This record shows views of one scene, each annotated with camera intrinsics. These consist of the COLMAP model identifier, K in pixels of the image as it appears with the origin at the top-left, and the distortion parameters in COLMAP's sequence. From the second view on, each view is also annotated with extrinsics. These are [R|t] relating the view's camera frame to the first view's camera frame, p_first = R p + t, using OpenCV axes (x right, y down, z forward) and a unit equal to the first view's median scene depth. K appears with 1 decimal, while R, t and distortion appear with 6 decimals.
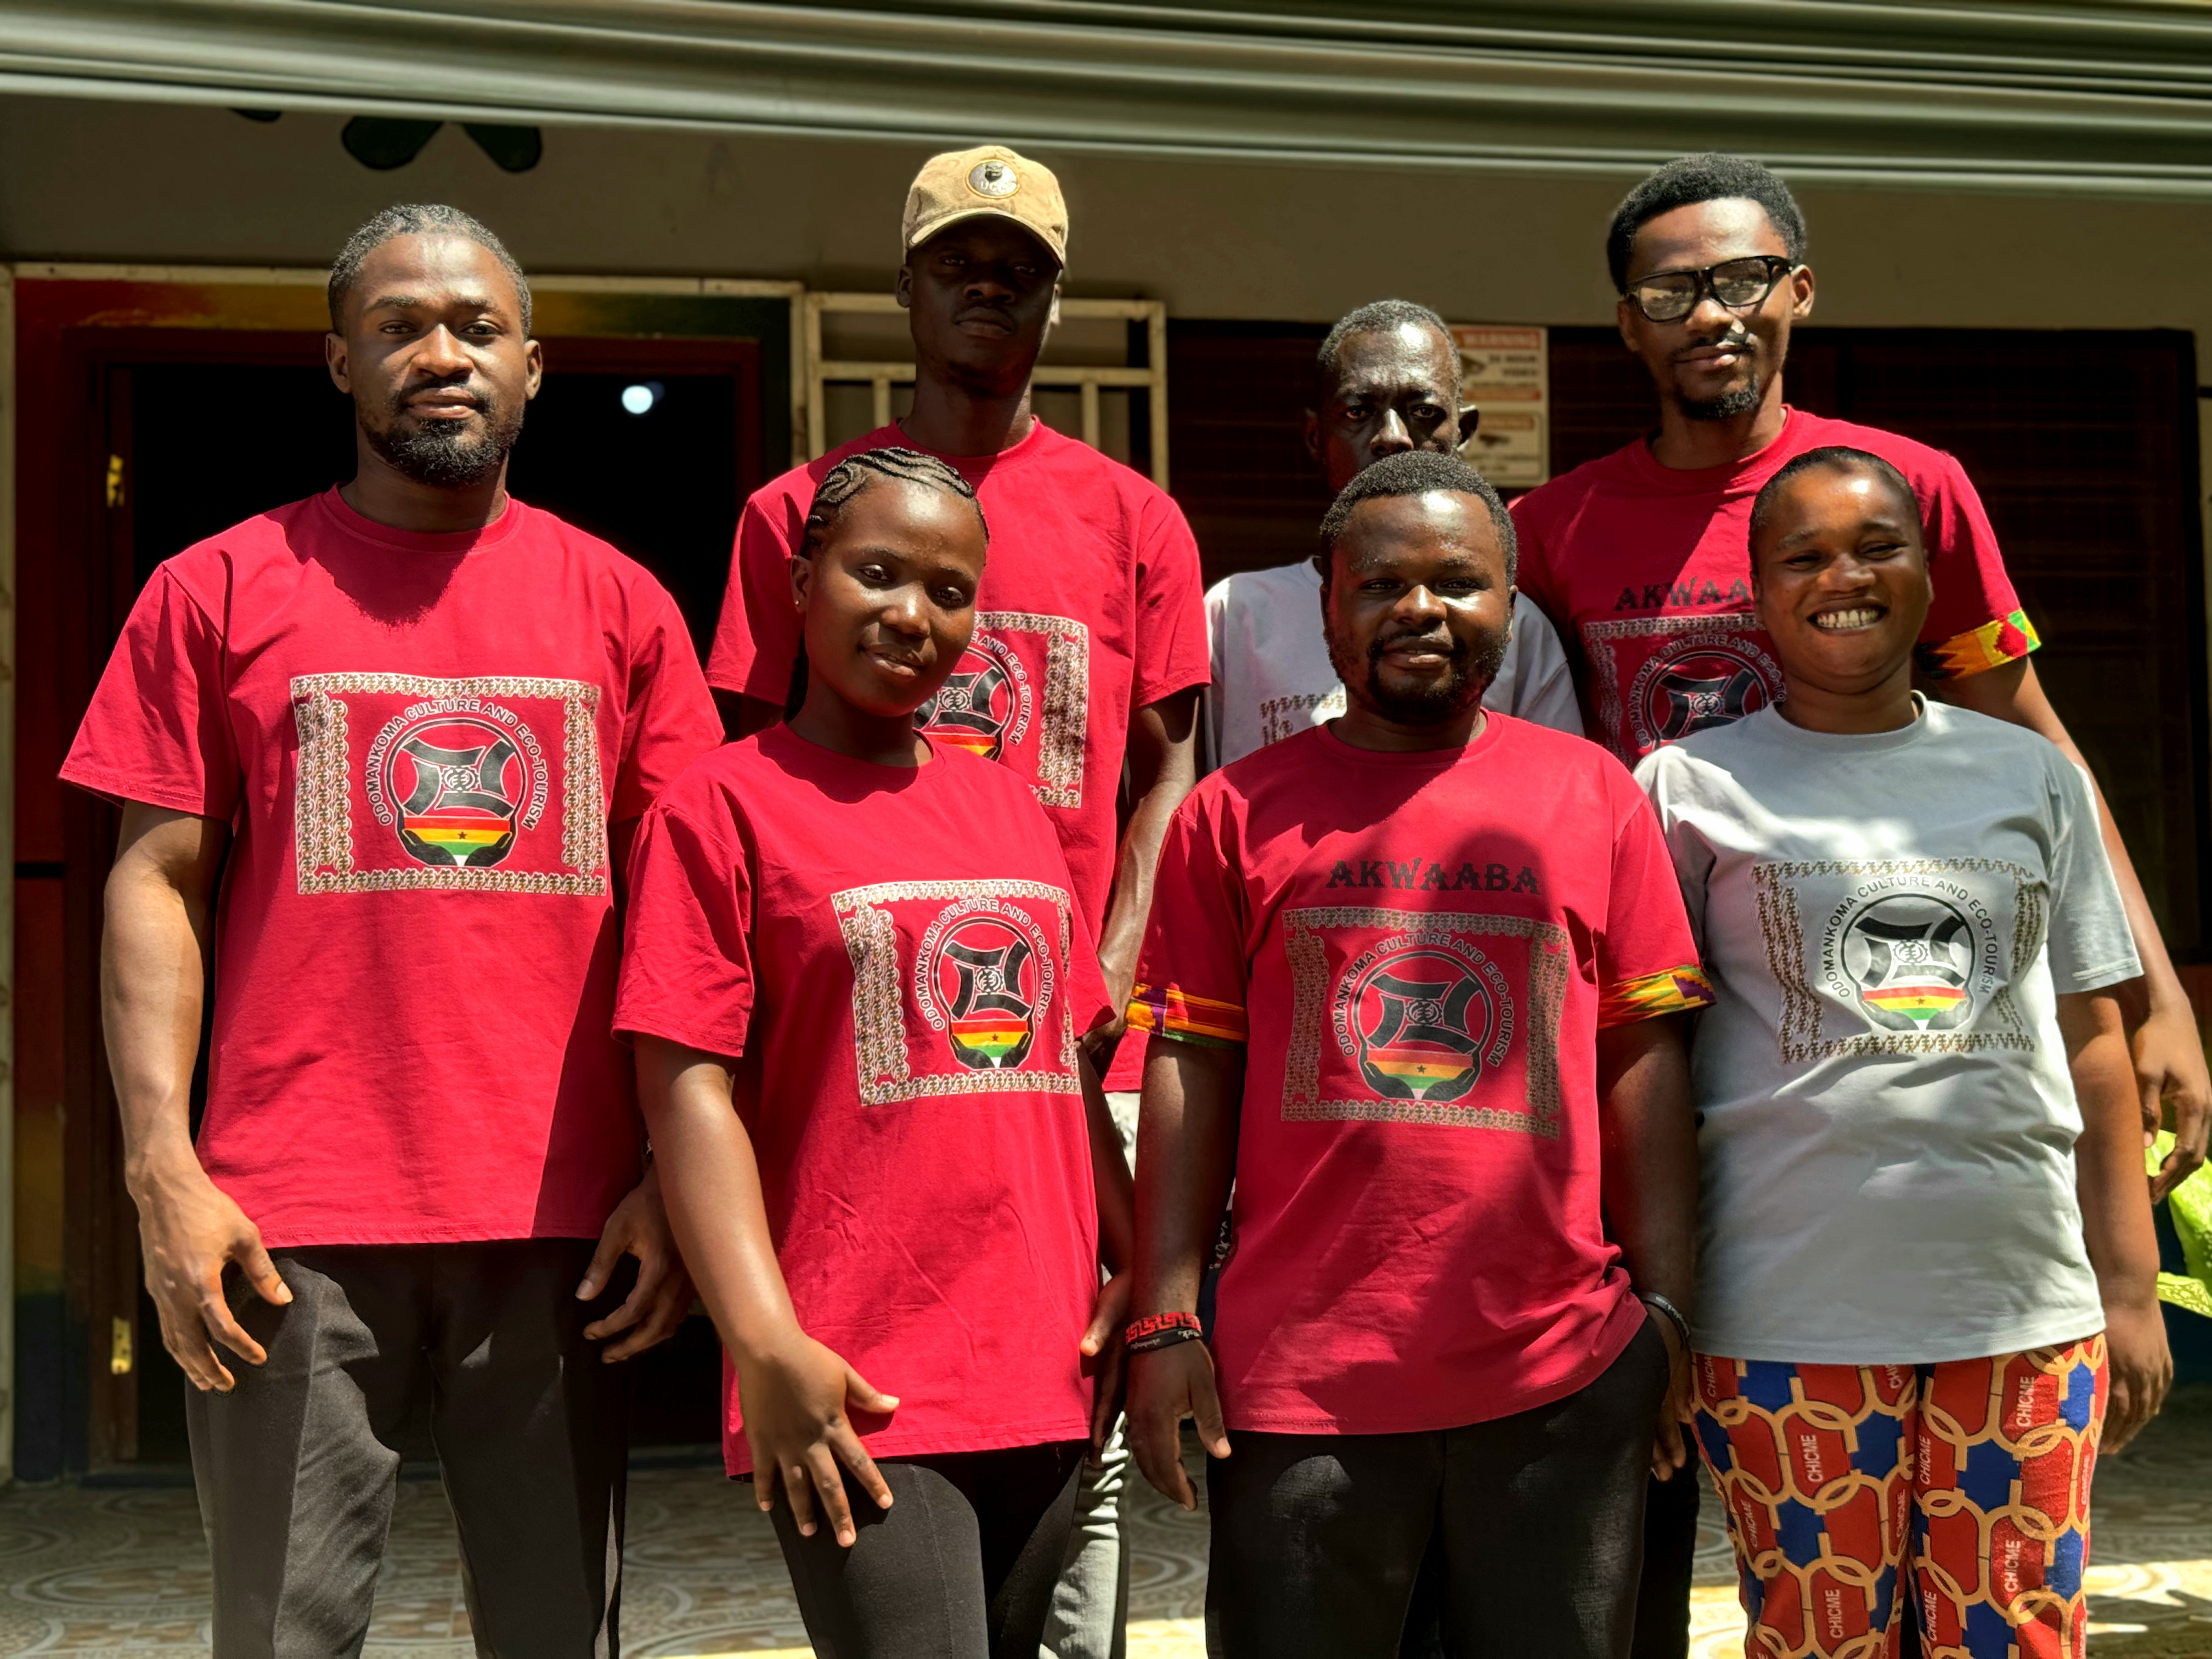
lens RADIAL K [[3109.9, 0, 1037.7], [0, 3109.9, 743.0], [0, 0, 1]] dist [0.140908, -1.552961]
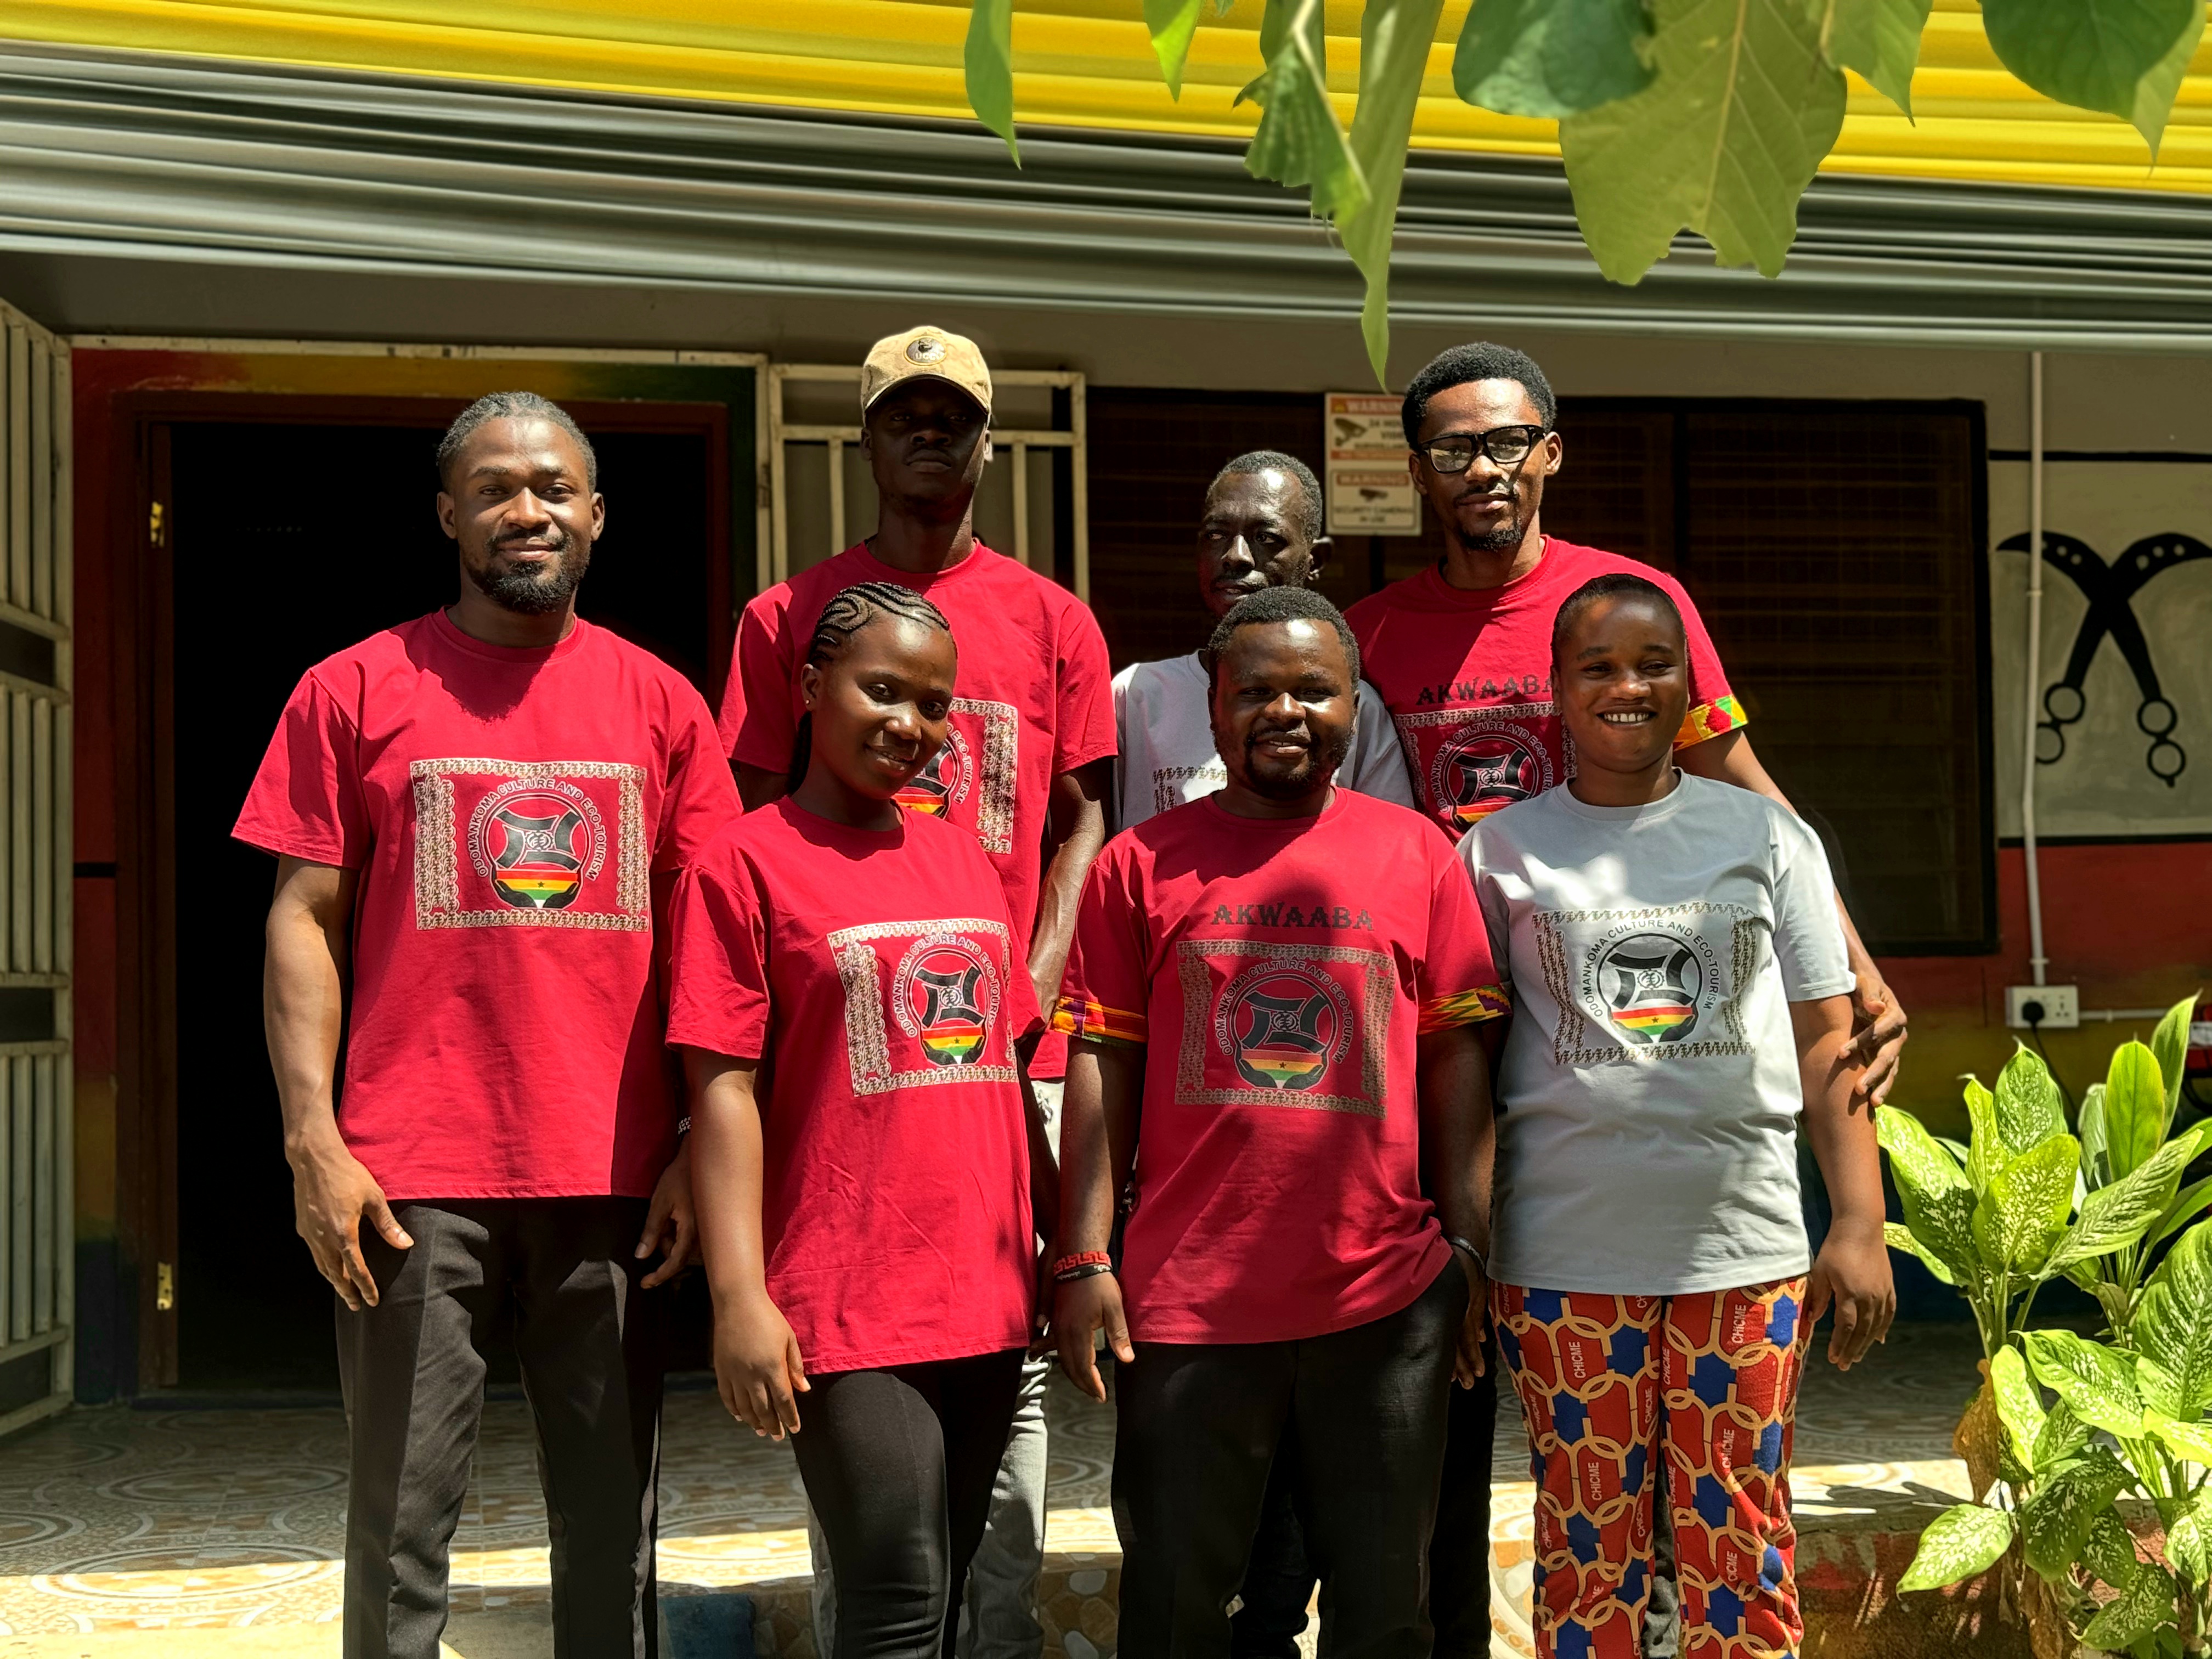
lens RADIAL K [[3107.1, 0, 1105.0], [0, 3107.1, 829.1], [0, 0, 1]] dist [-0.030638, -1.548914]
pose [[0.998717, 0.005690, 0.050311, -0.016143], [-0.007694, 0.999181, 0.039730, -0.045272], [-0.050043, -0.040066, 0.997943, -0.283957]]
